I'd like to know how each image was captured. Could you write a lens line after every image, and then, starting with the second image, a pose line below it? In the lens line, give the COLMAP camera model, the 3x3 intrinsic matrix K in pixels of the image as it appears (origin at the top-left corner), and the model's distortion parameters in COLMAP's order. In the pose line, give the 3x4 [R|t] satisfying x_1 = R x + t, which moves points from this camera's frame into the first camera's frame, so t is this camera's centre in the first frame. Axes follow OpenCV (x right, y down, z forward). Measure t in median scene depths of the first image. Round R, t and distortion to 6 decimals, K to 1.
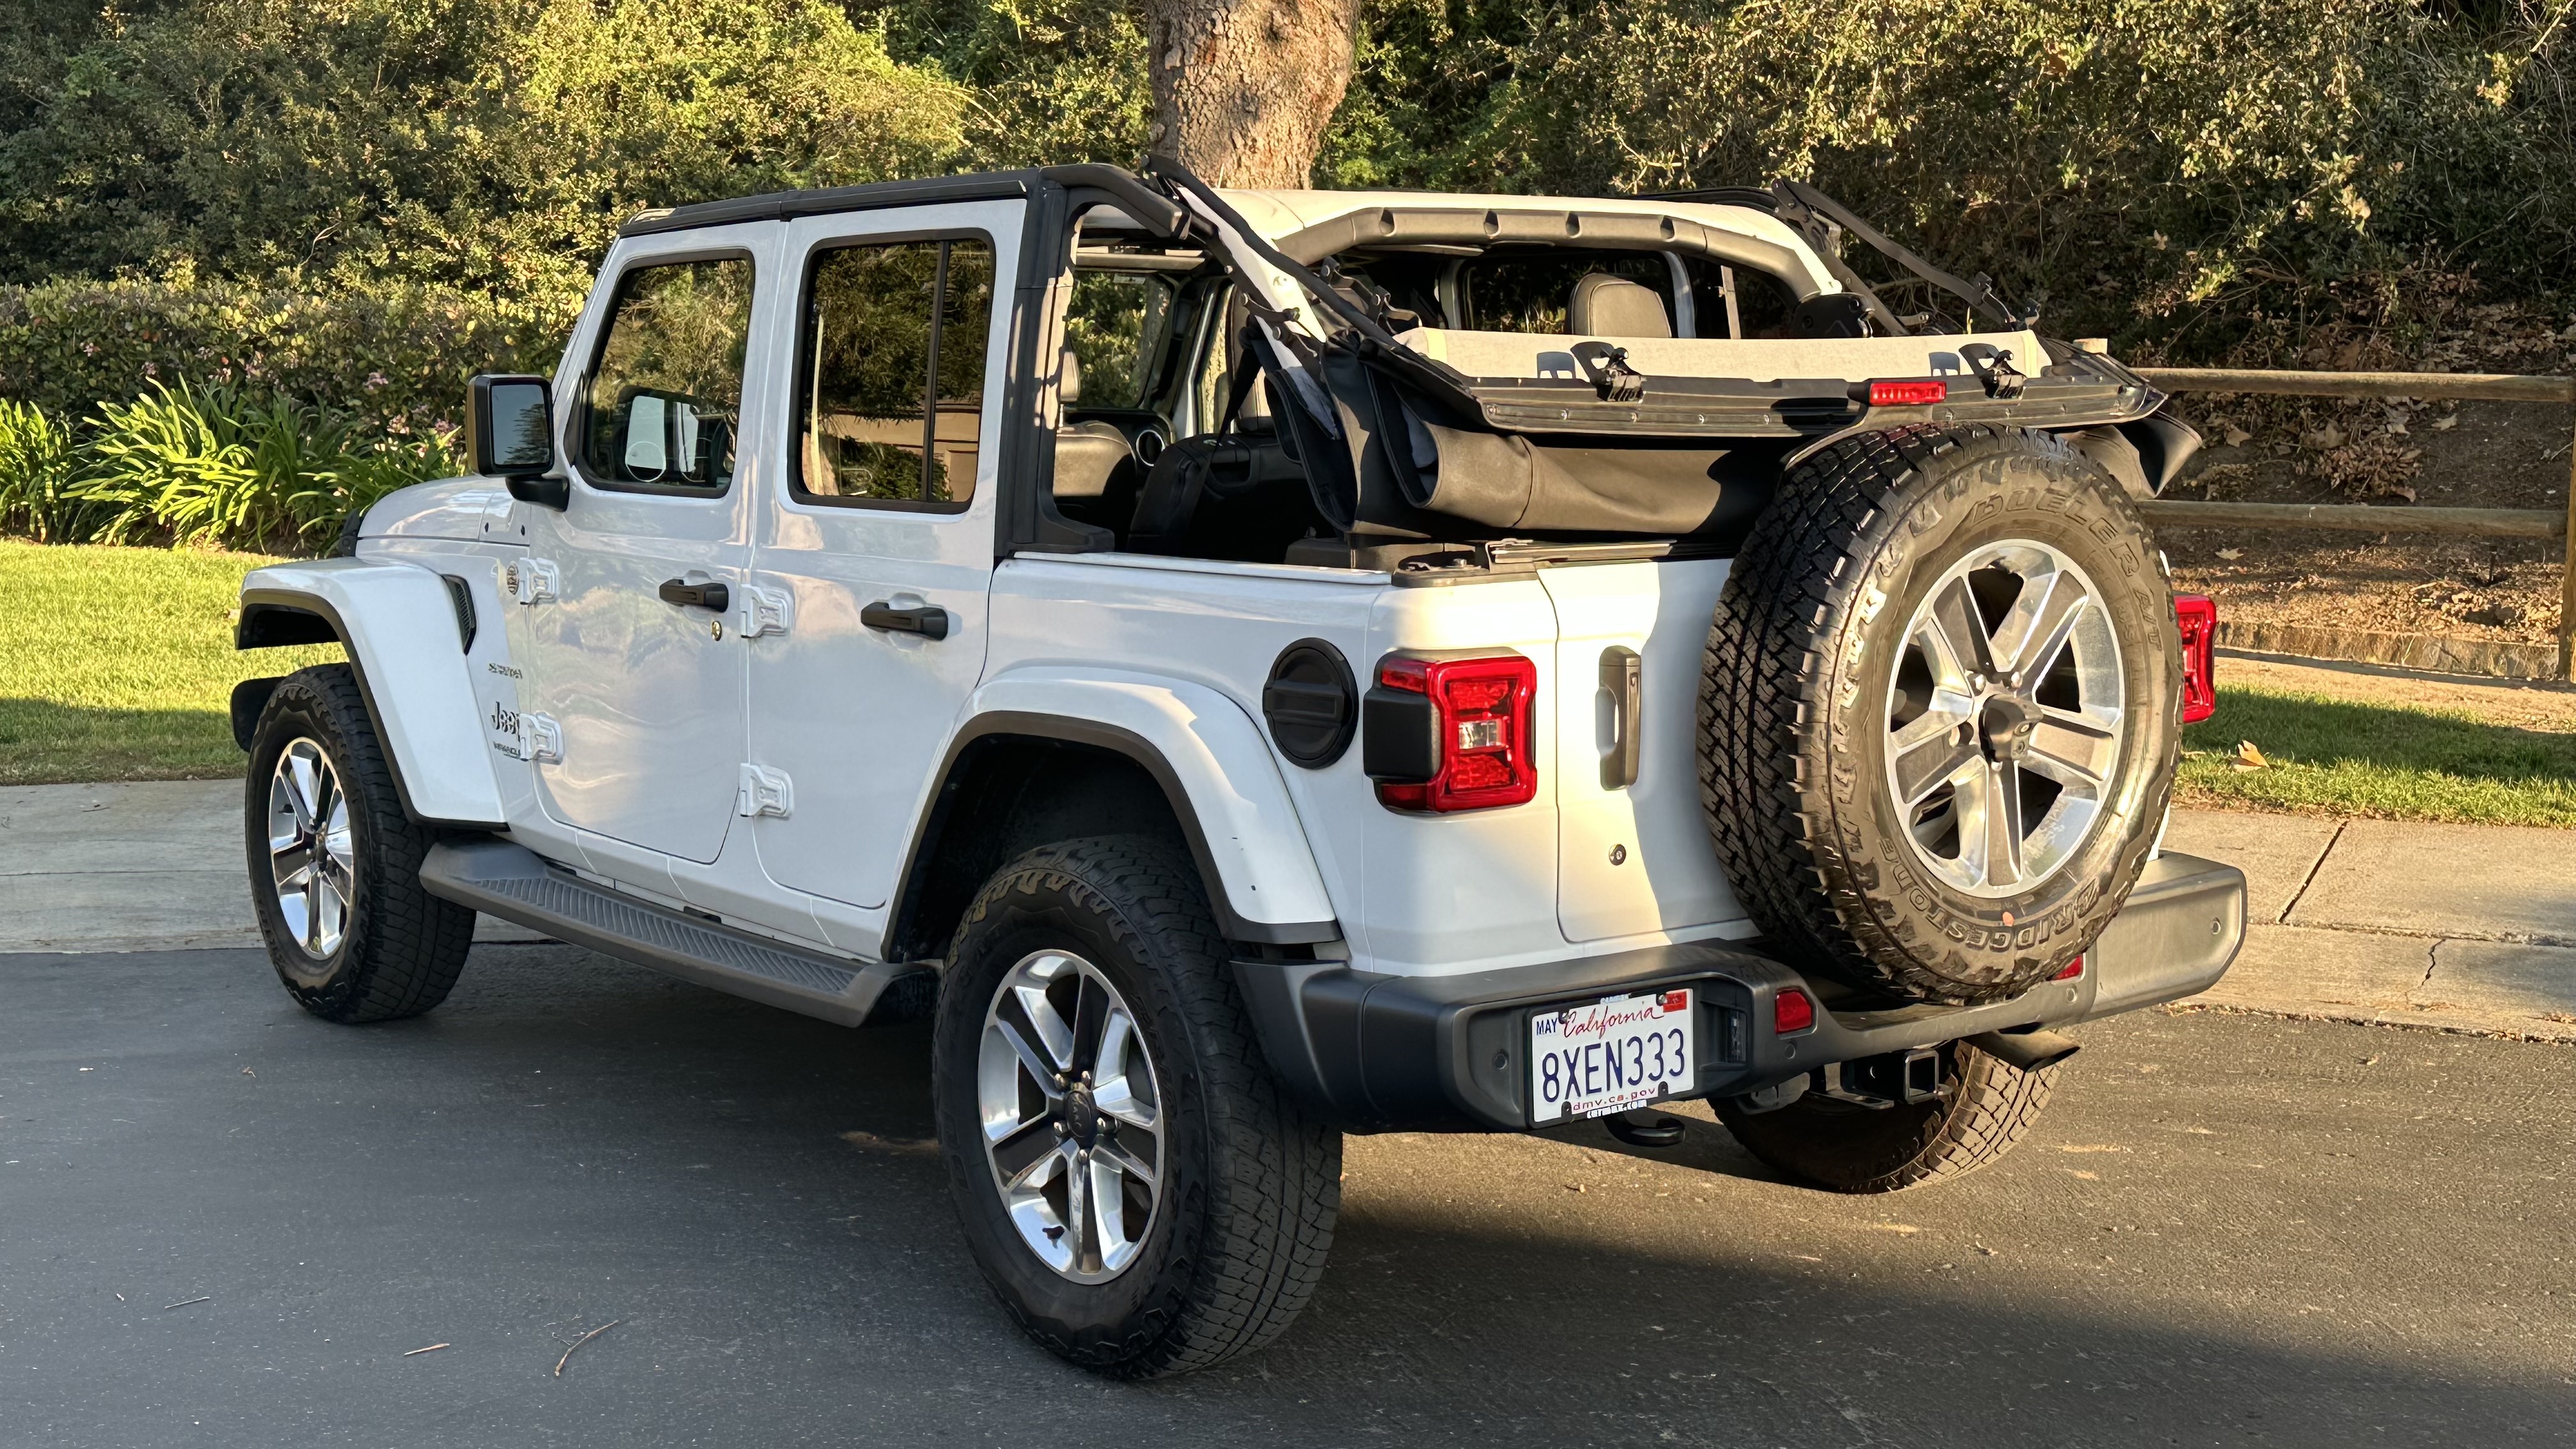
lens RADIAL K [[2985.7, 0, 1288.0], [0, 2985.7, 724.5], [0, 0, 1]] dist [-0.005254, -0.005865]
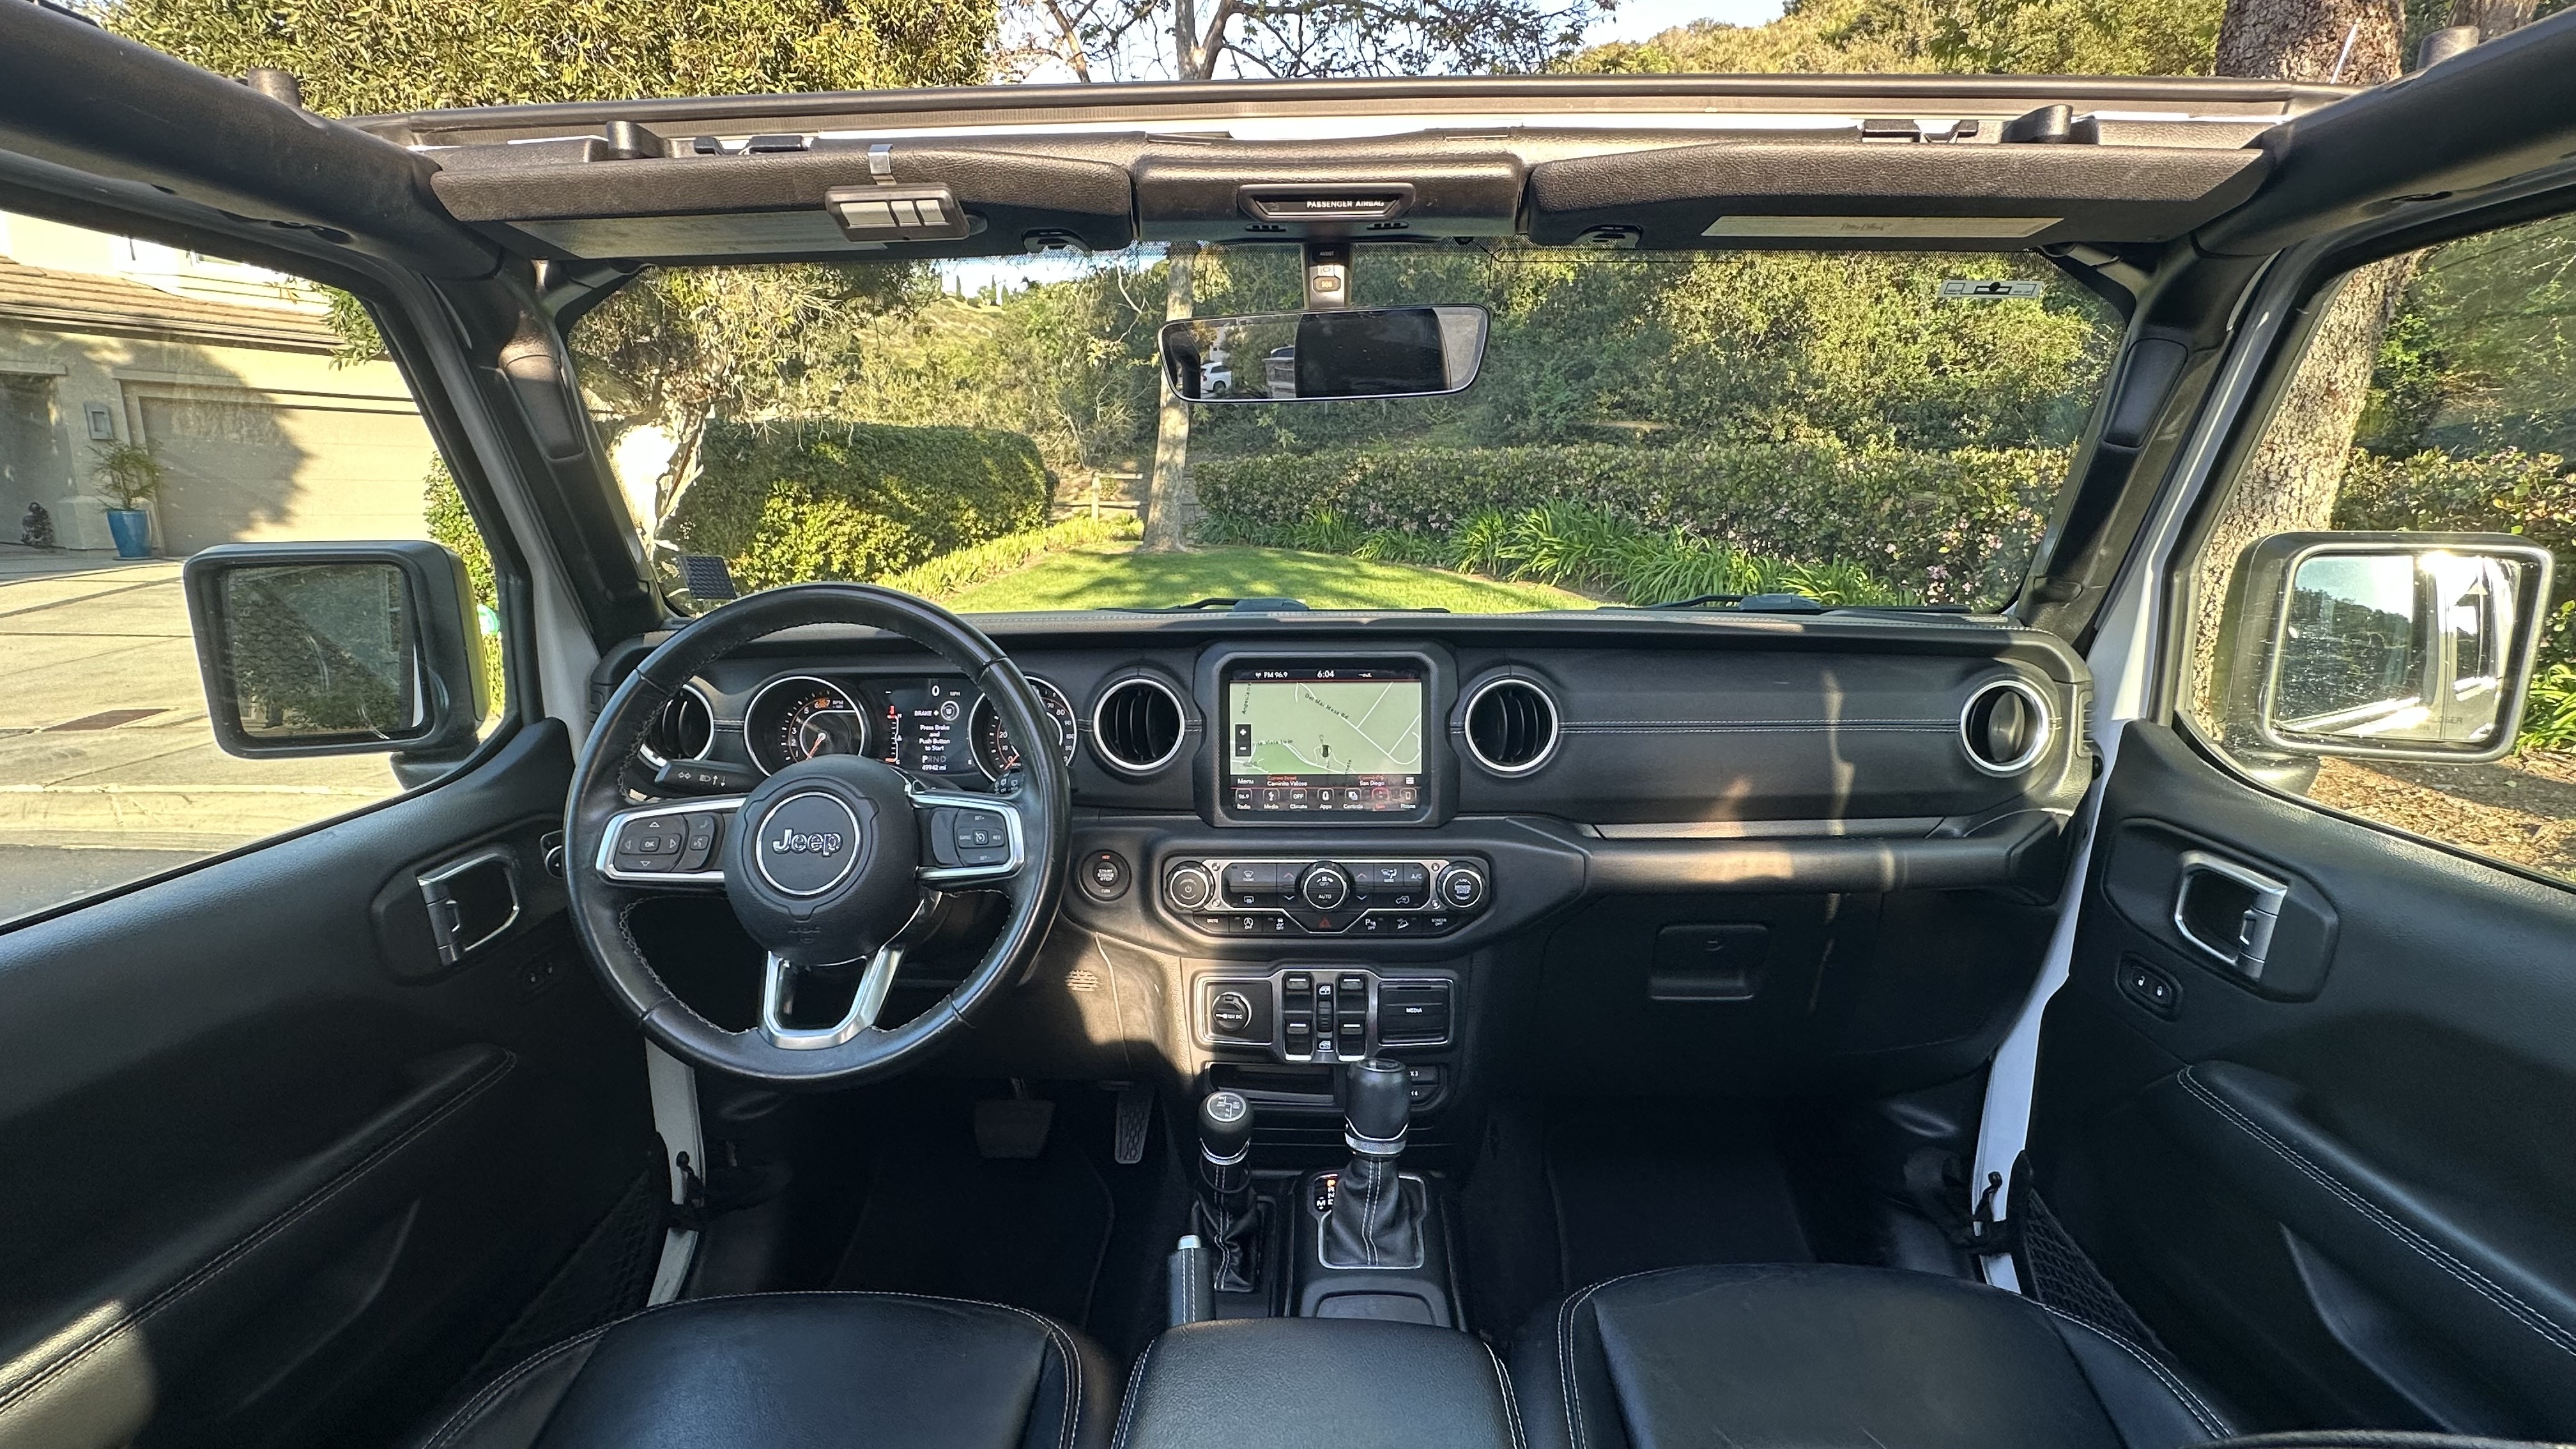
lens RADIAL K [[1214.9, 0, 1288.0], [0, 1214.9, 724.5], [0, 0, 1]] dist [0.000038, 0.000273]
pose [[0.774423, 0.123863, -0.620425, -0.006394], [-0.077579, 0.991839, 0.101177, -0.033276], [0.627894, -0.030221, 0.777712, 0.265203]]
